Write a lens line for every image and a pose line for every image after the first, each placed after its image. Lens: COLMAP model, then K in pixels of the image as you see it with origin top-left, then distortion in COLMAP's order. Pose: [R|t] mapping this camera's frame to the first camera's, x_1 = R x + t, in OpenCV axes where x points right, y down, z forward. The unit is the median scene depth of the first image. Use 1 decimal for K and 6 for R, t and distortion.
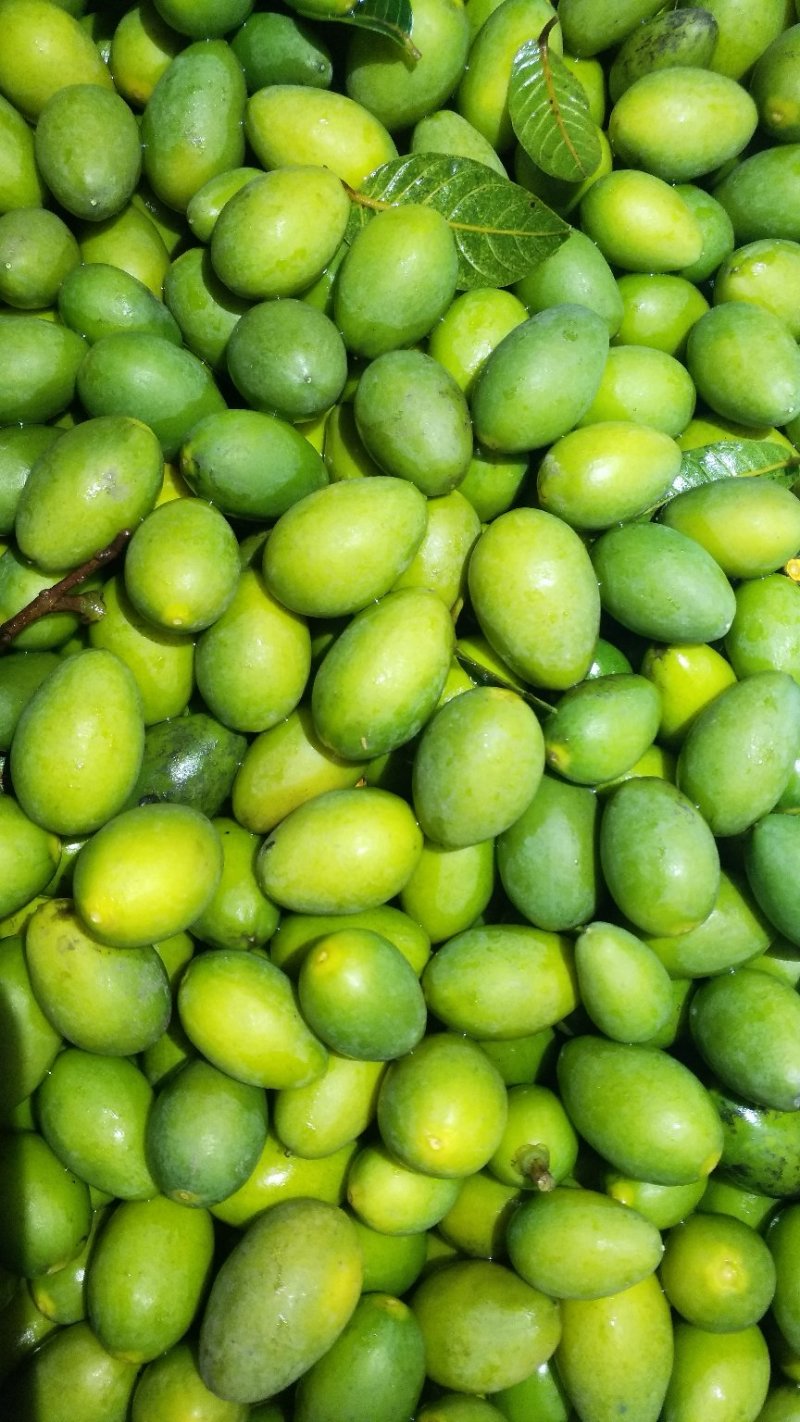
lens RADIAL K [[1054.3, 0, 398.9], [0, 1054.3, 717.8], [0, 0, 1]] dist [0.025815, -0.017052]
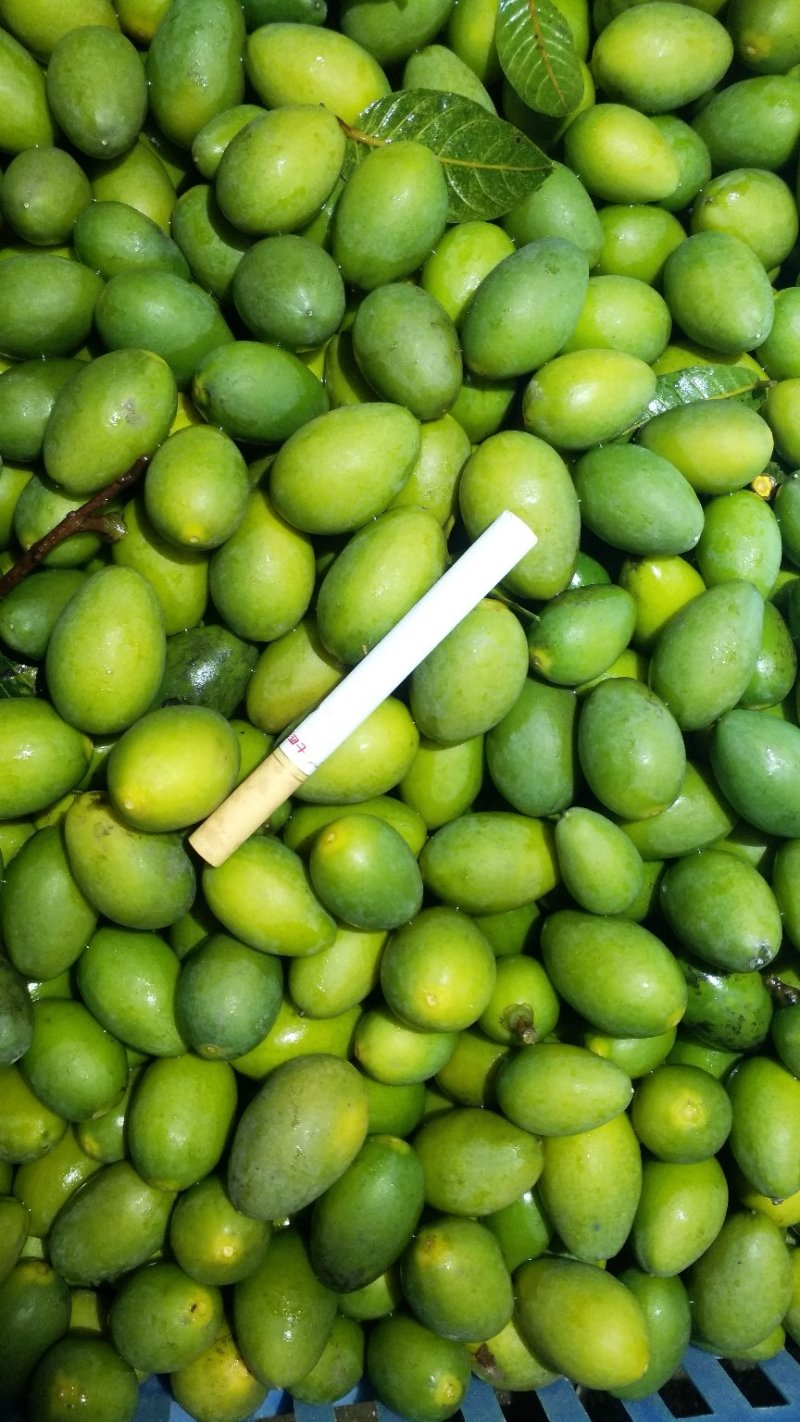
lens RADIAL K [[1054.3, 0, 397.4], [0, 1054.3, 705.9], [0, 0, 1]] dist [0.025815, -0.017052]
pose [[0.999949, -0.009221, -0.004115, 0.004687], [0.009469, 0.997844, 0.064938, 0.011197], [0.003508, -0.064973, 0.997881, -0.100679]]
